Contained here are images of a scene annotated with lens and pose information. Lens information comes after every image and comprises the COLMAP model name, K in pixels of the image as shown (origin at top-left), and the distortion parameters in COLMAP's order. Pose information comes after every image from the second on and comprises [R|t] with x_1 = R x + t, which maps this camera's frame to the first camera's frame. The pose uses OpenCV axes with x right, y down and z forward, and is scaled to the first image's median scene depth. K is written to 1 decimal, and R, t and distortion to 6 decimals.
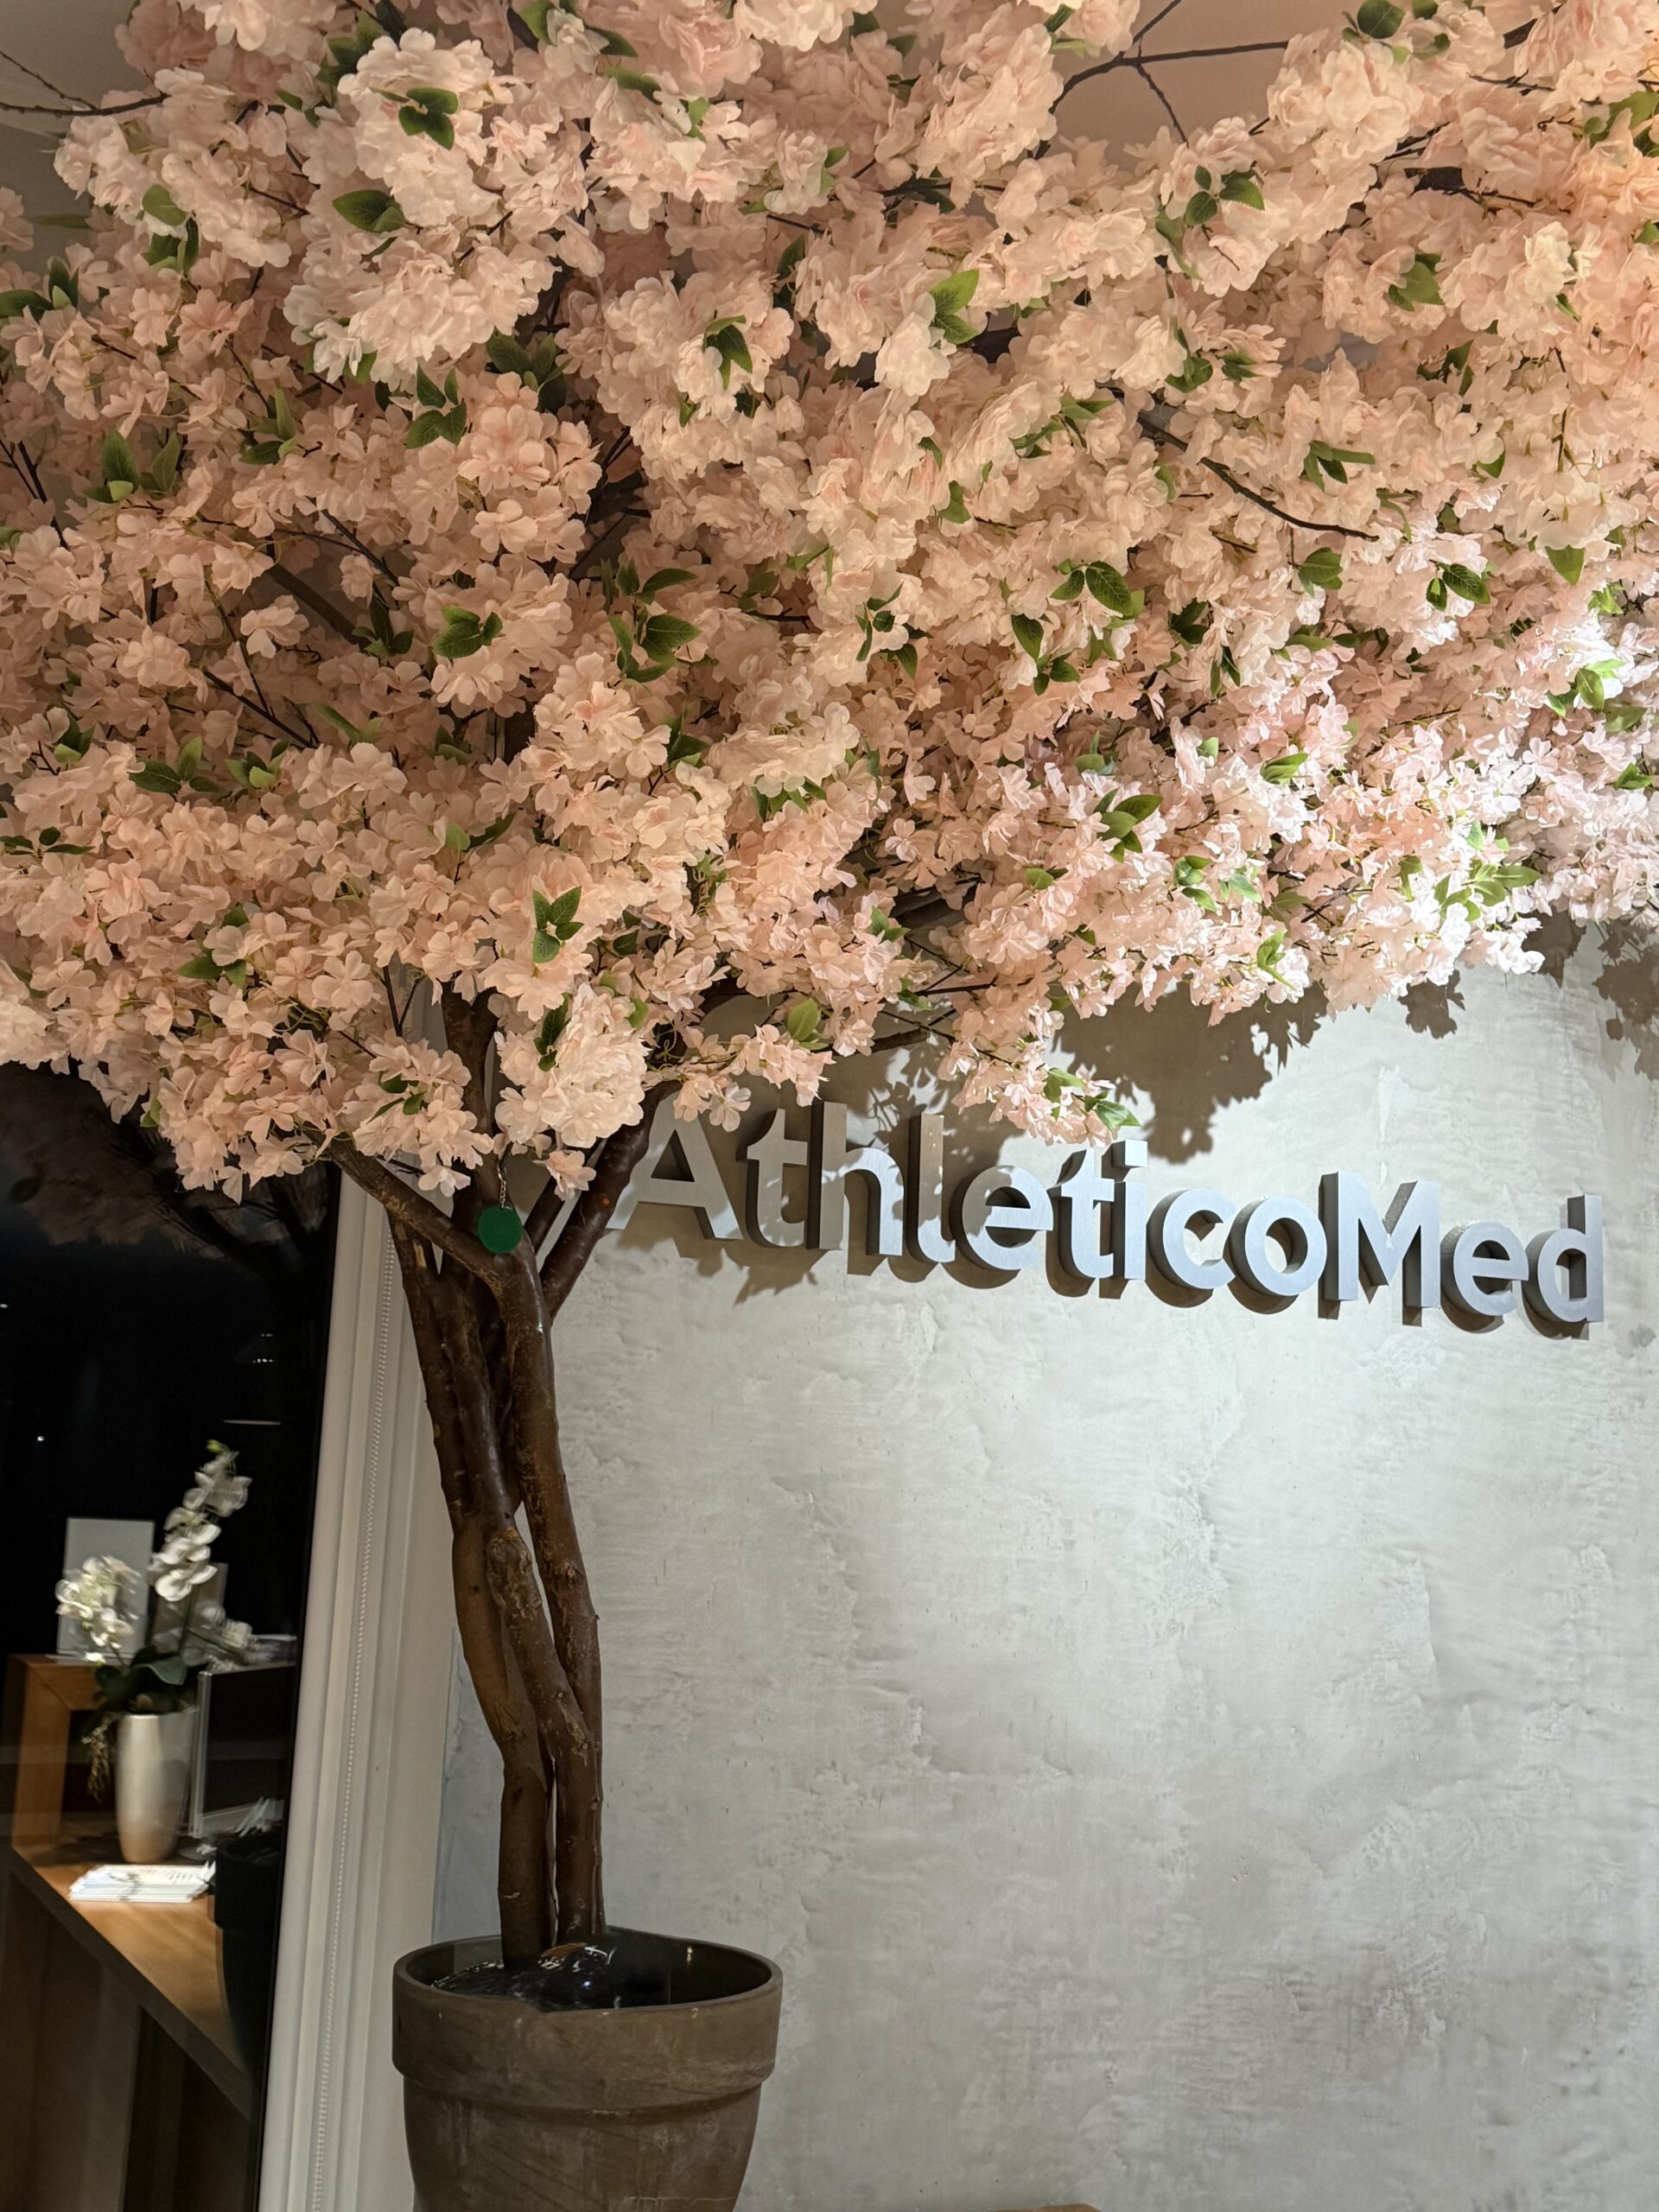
lens RADIAL K [[2396.0, 0, 839.3], [0, 2396.0, 1117.9], [0, 0, 1]] dist [0.087099, 0.000000]
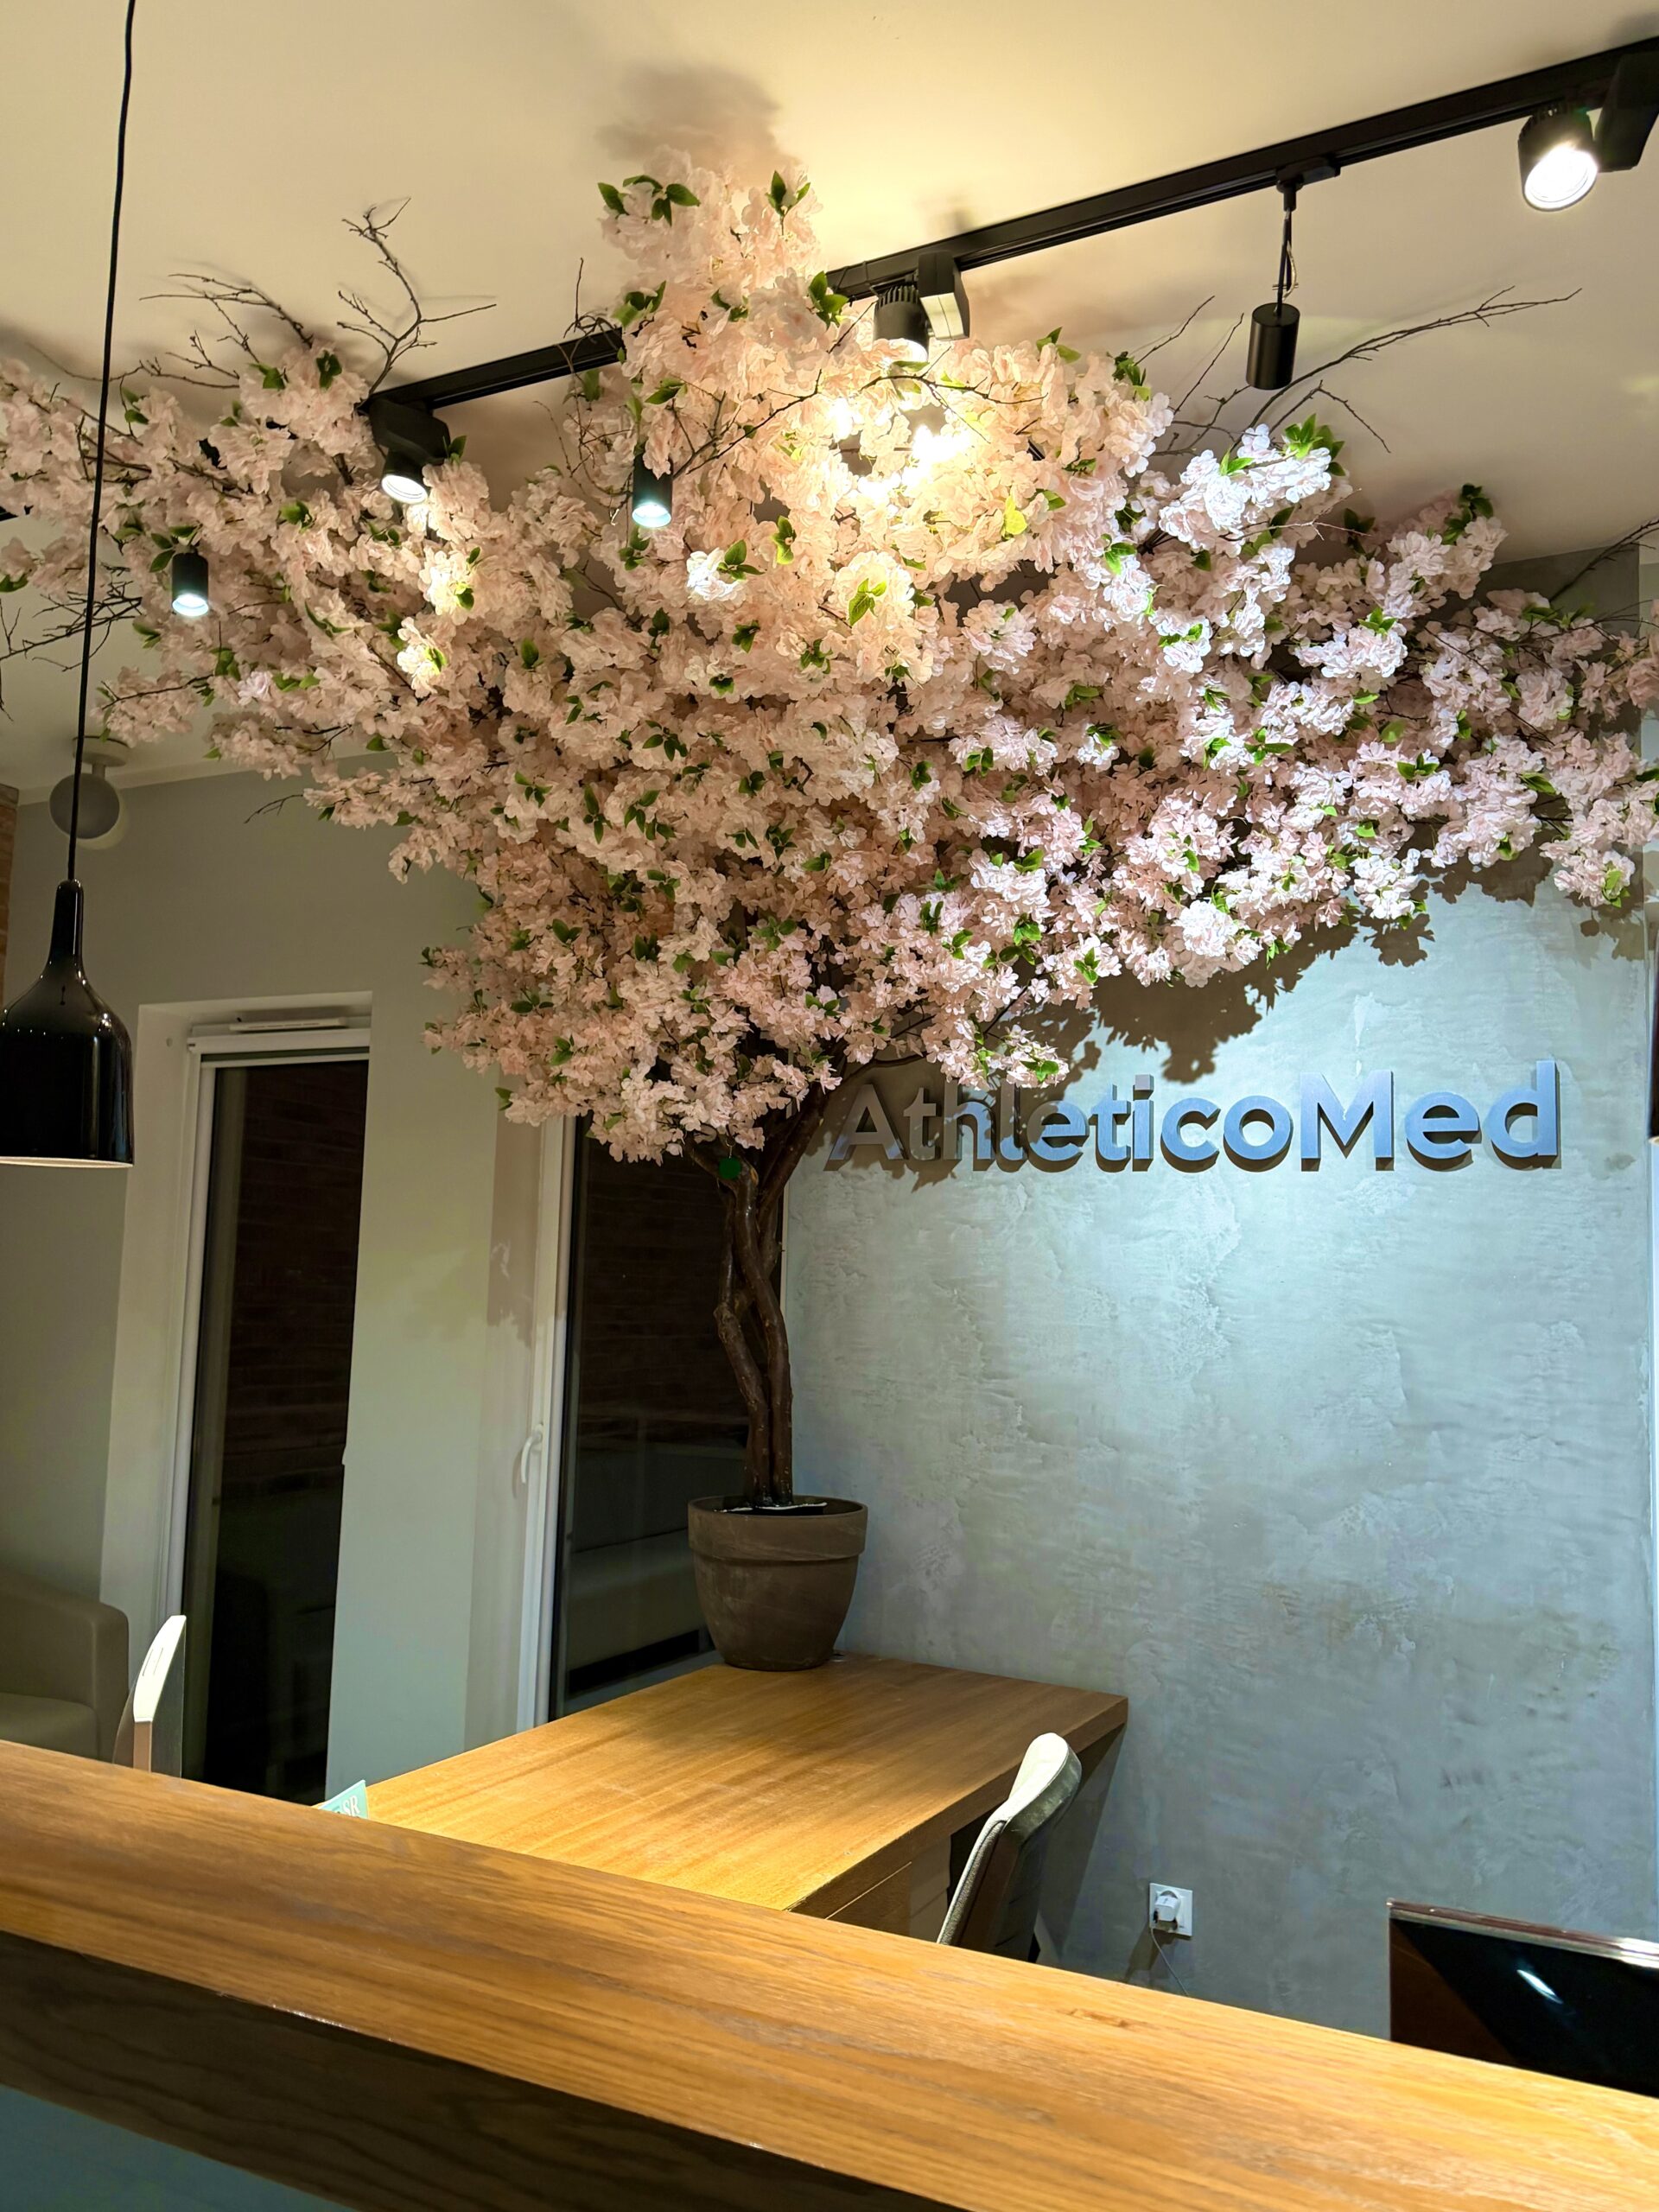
lens RADIAL K [[1743.8, 0, 809.2], [0, 1743.8, 1116.6], [0, 0, 1]] dist [0.107662, -0.131773]
pose [[0.574699, -0.102634, -0.811904, 0.987998], [0.120930, 0.991864, -0.039783, 0.059775], [0.809381, -0.075320, 0.582435, 0.116867]]
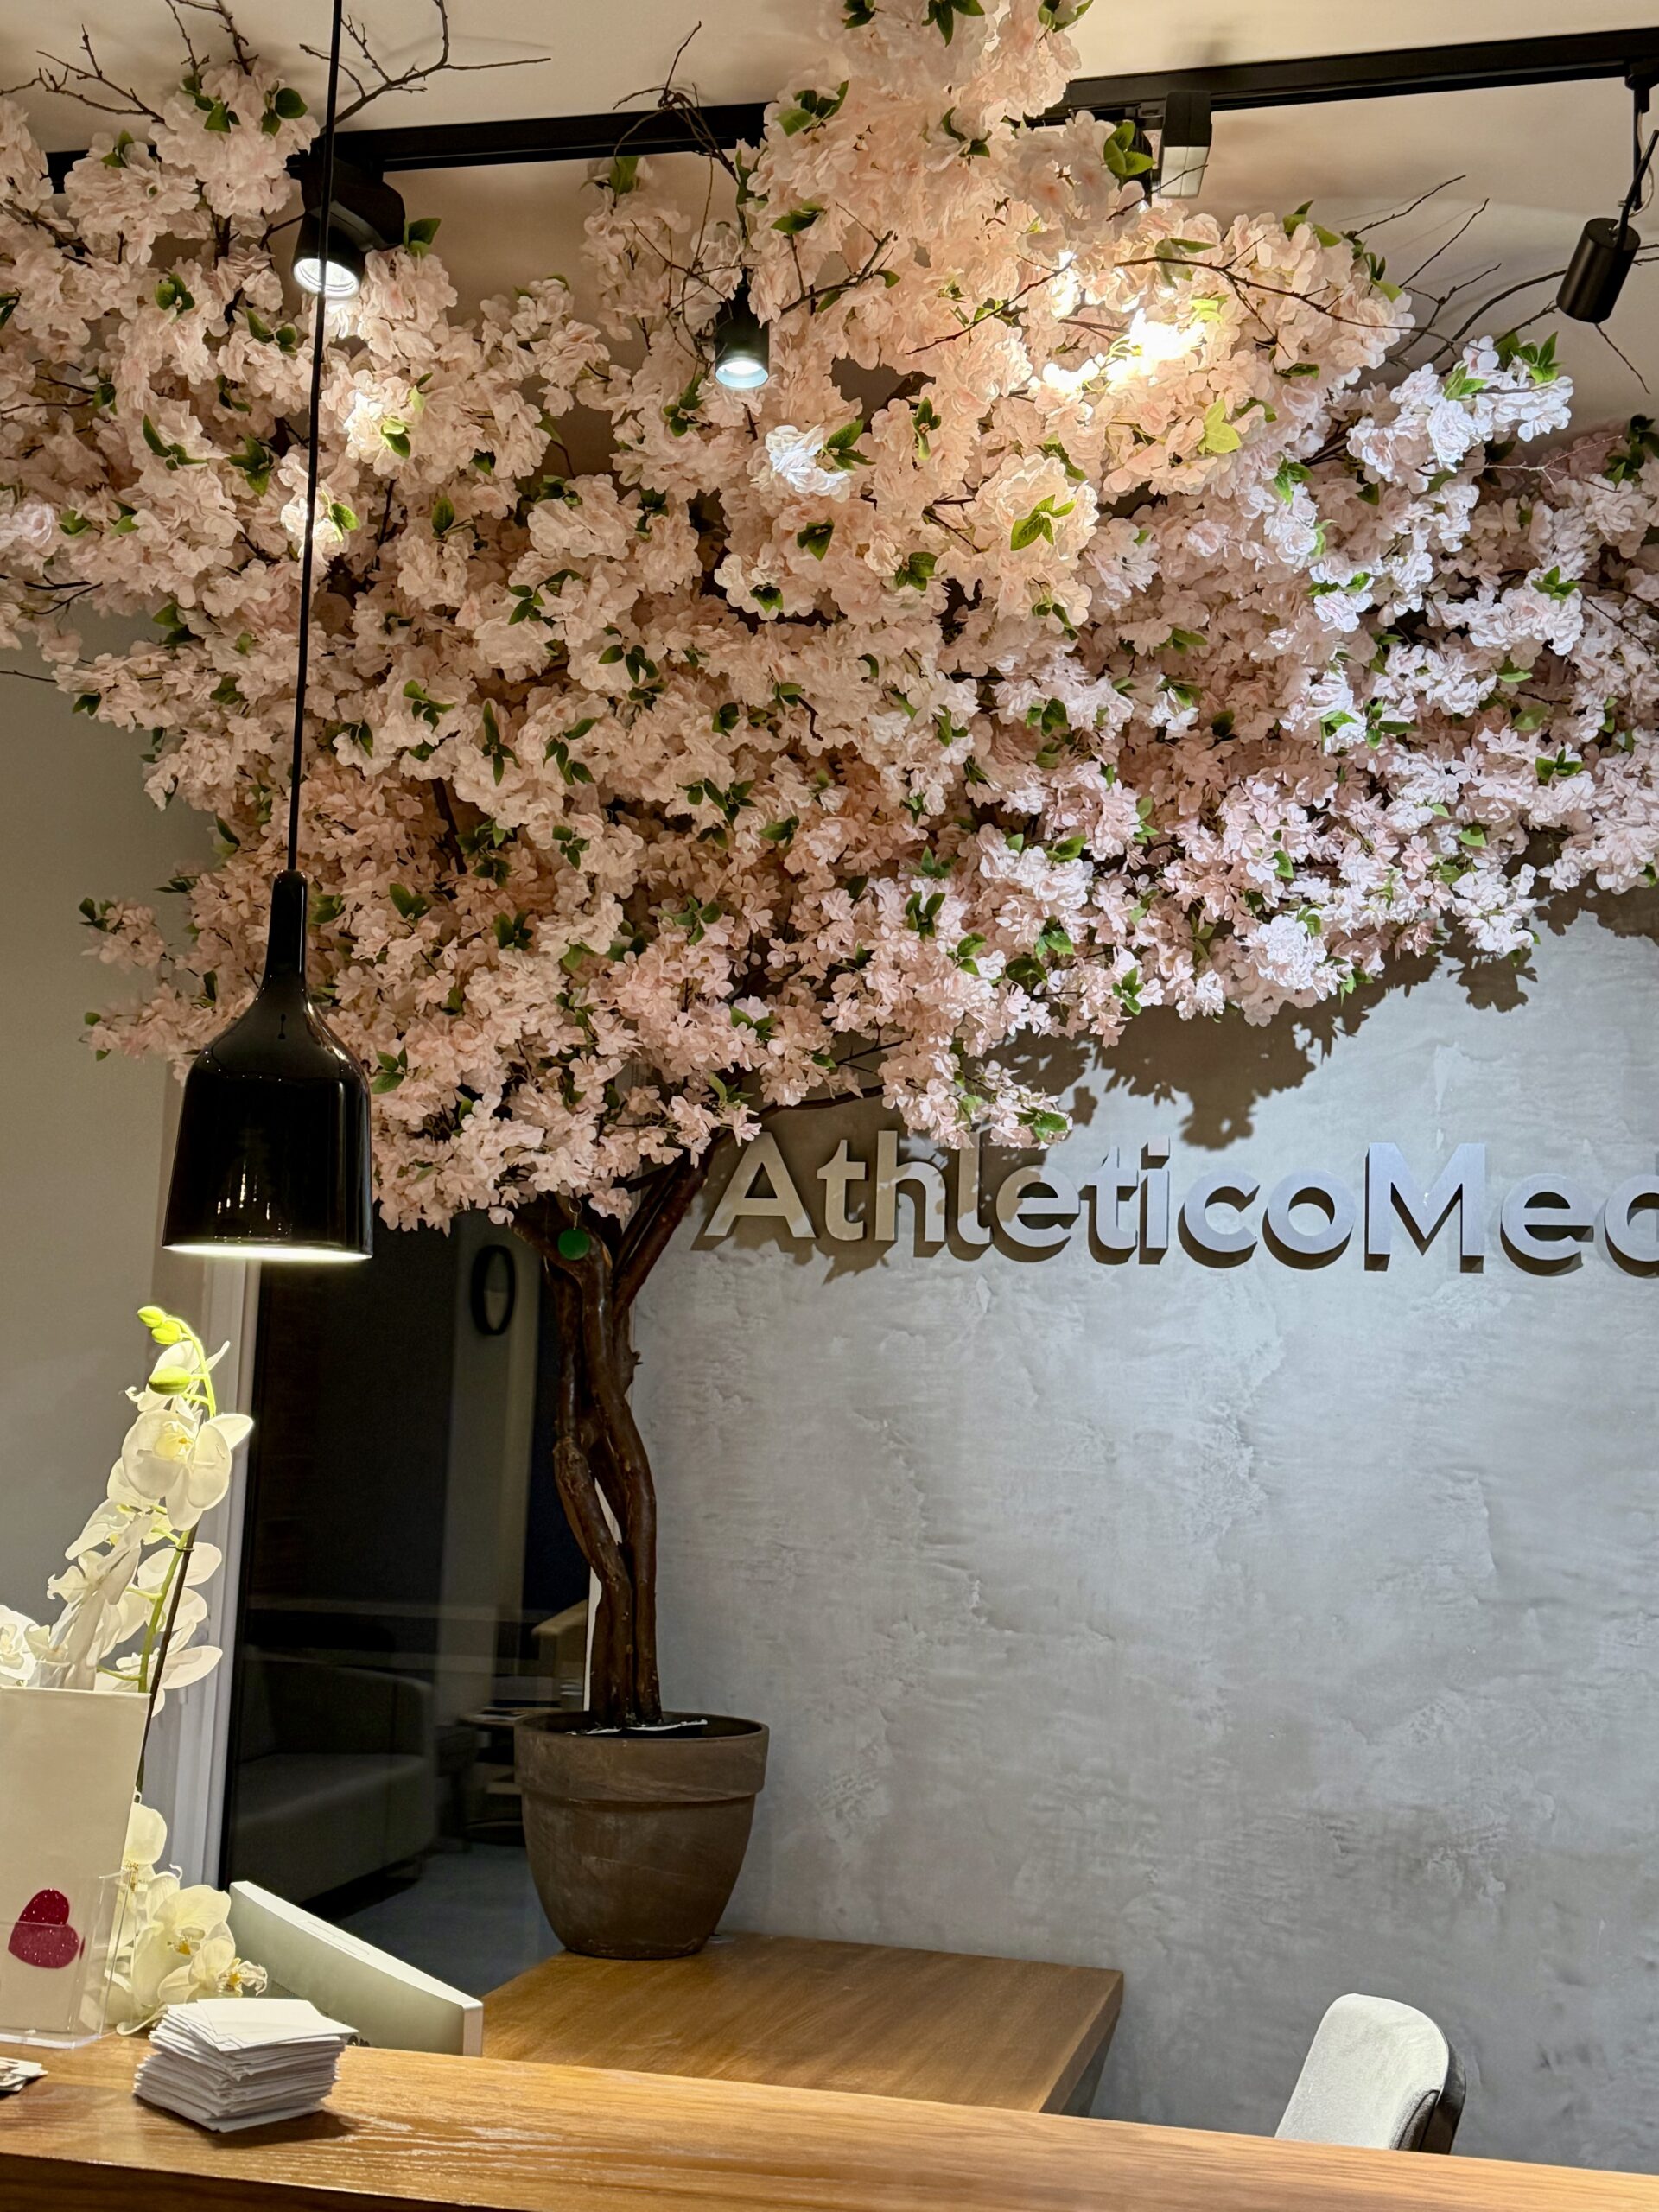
lens RADIAL K [[2665.6, 0, 816.1], [0, 2665.6, 1119.7], [0, 0, 1]] dist [0.104443, 0.000000]
pose [[0.765074, -0.083778, -0.638470, 0.886620], [0.092489, 0.995517, -0.019800, 0.012798], [0.637266, -0.043903, 0.769392, -0.169830]]
